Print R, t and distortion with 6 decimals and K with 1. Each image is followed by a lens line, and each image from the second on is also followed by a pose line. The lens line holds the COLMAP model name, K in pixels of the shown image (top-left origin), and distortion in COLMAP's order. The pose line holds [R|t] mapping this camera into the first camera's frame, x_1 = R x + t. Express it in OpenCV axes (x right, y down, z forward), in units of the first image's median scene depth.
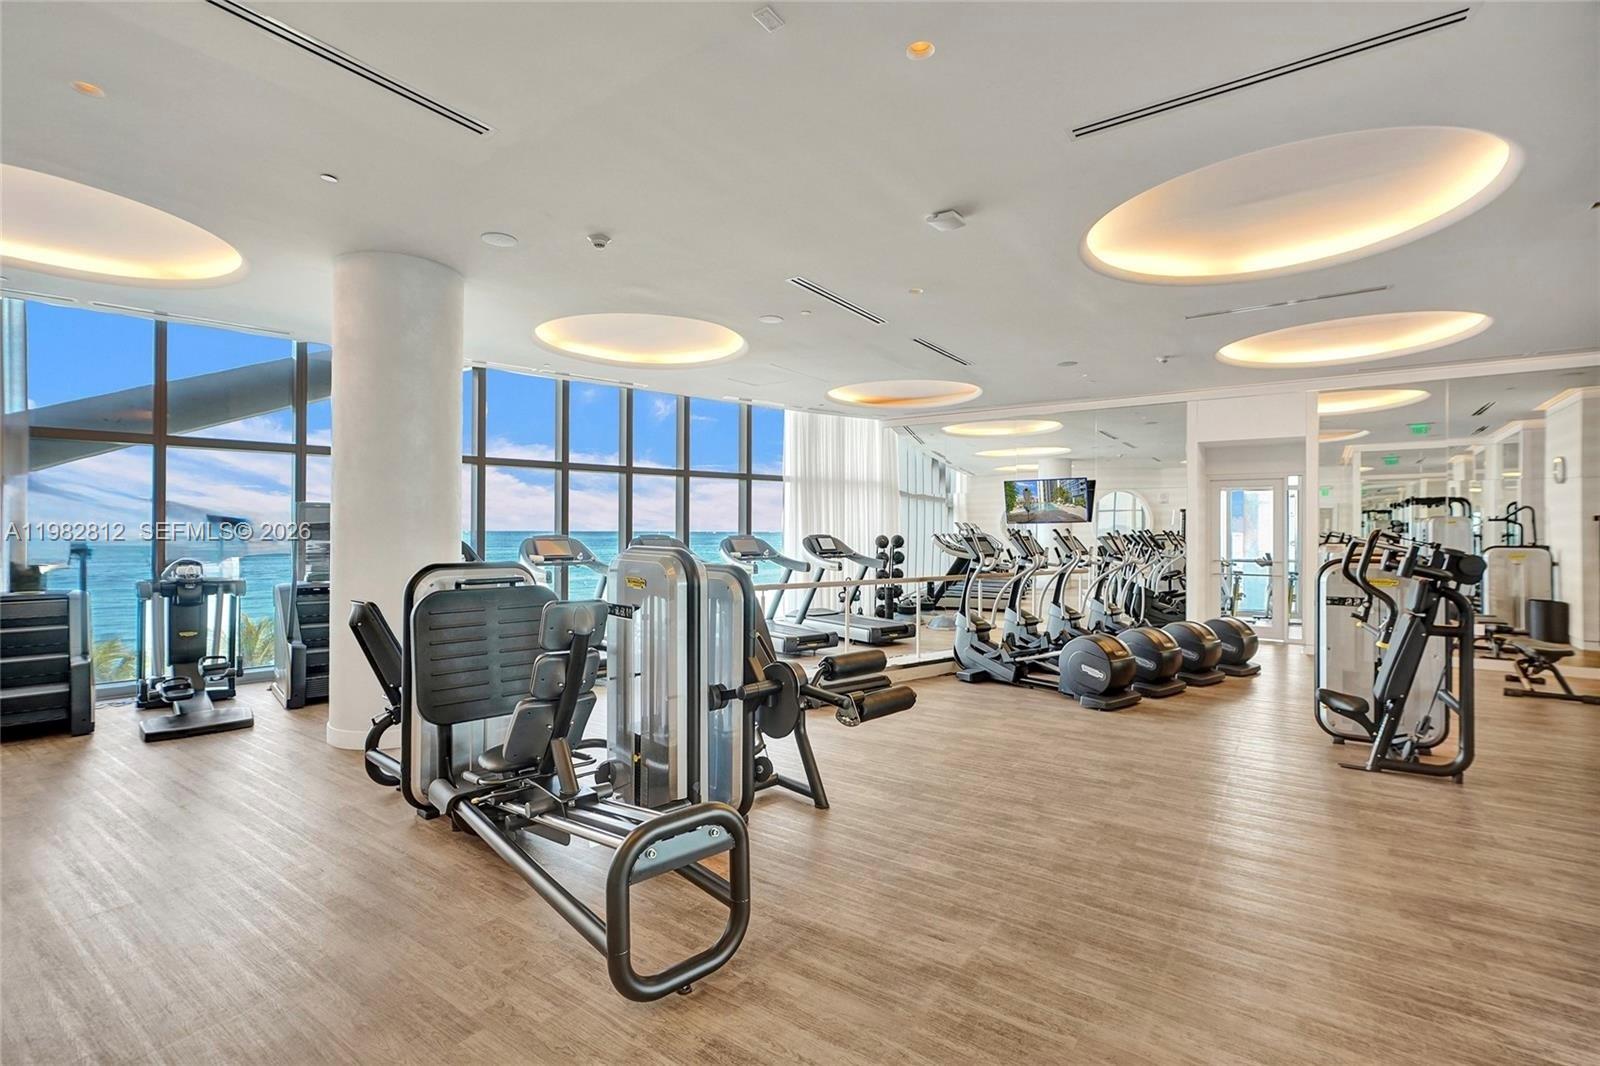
lens RADIAL K [[719.4, 0, 792.5], [0, 719.4, 539.1], [0, 0, 1]] dist [0.004612, 0.000339]
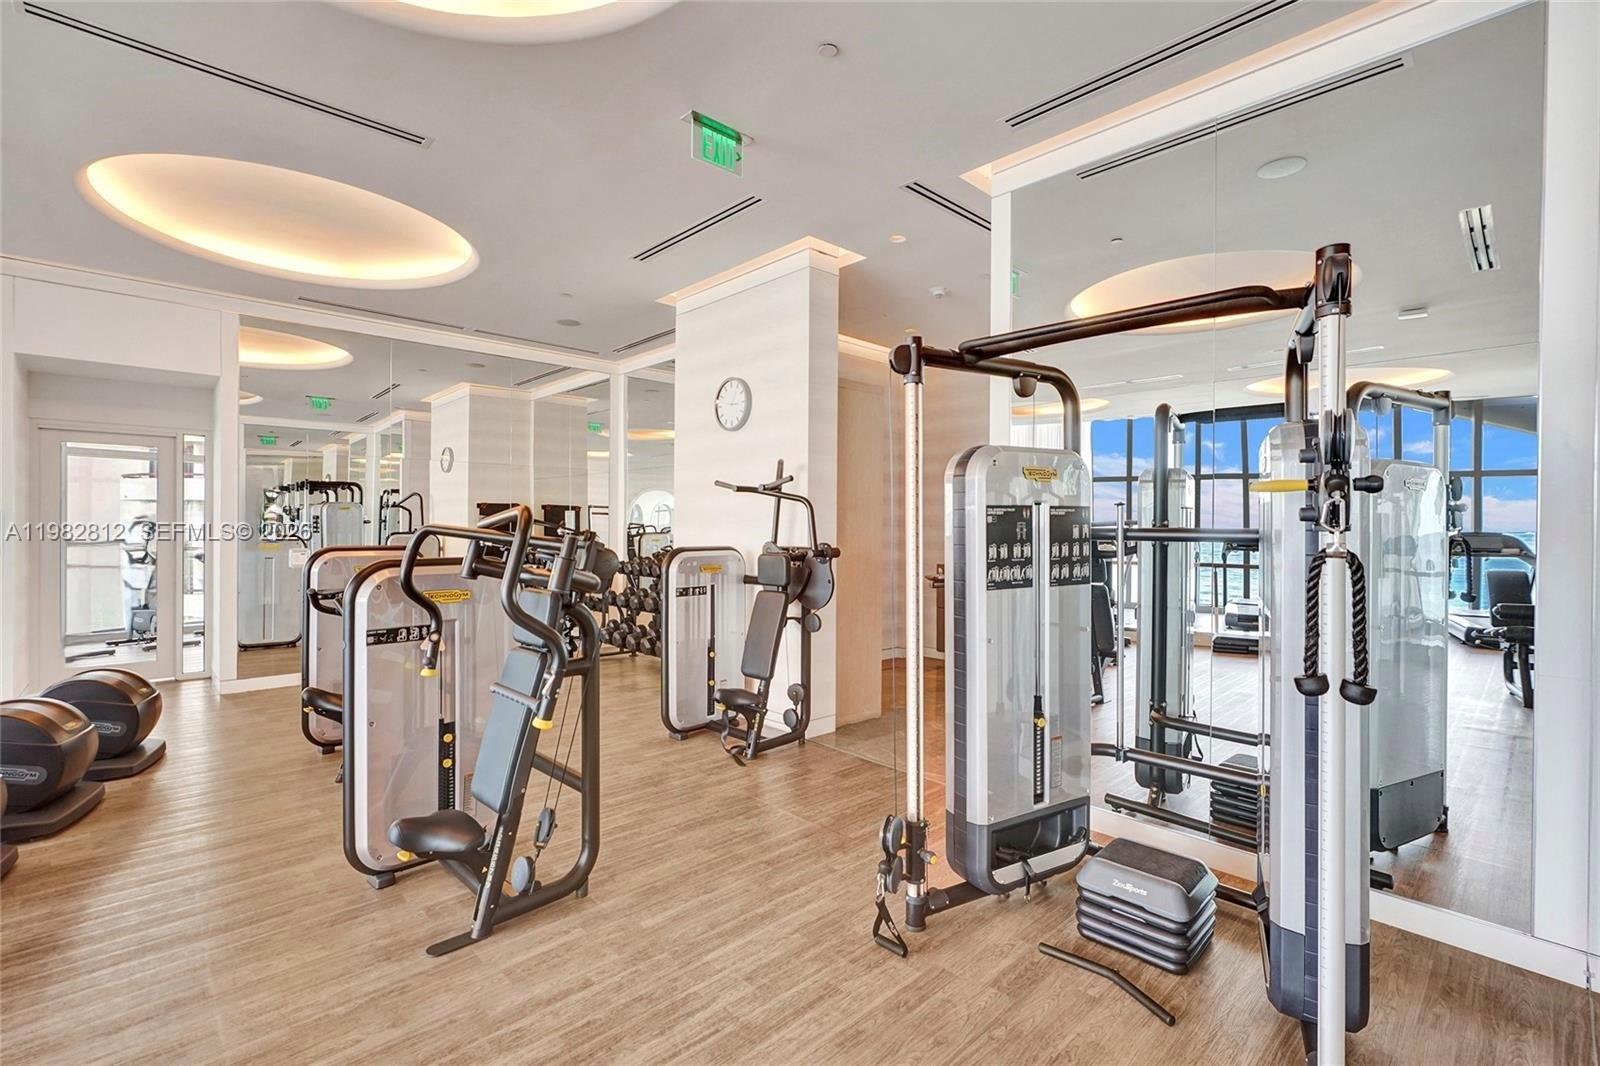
lens RADIAL K [[719.4, 0, 788.8], [0, 719.4, 523.0], [0, 0, 1]] dist [0.004612, 0.000339]
pose [[0.212169, -0.003497, 0.977227, 0.178787], [0.010701, 0.999942, 0.001255, 0.000509], [-0.977174, 0.010191, 0.212195, 0.373436]]
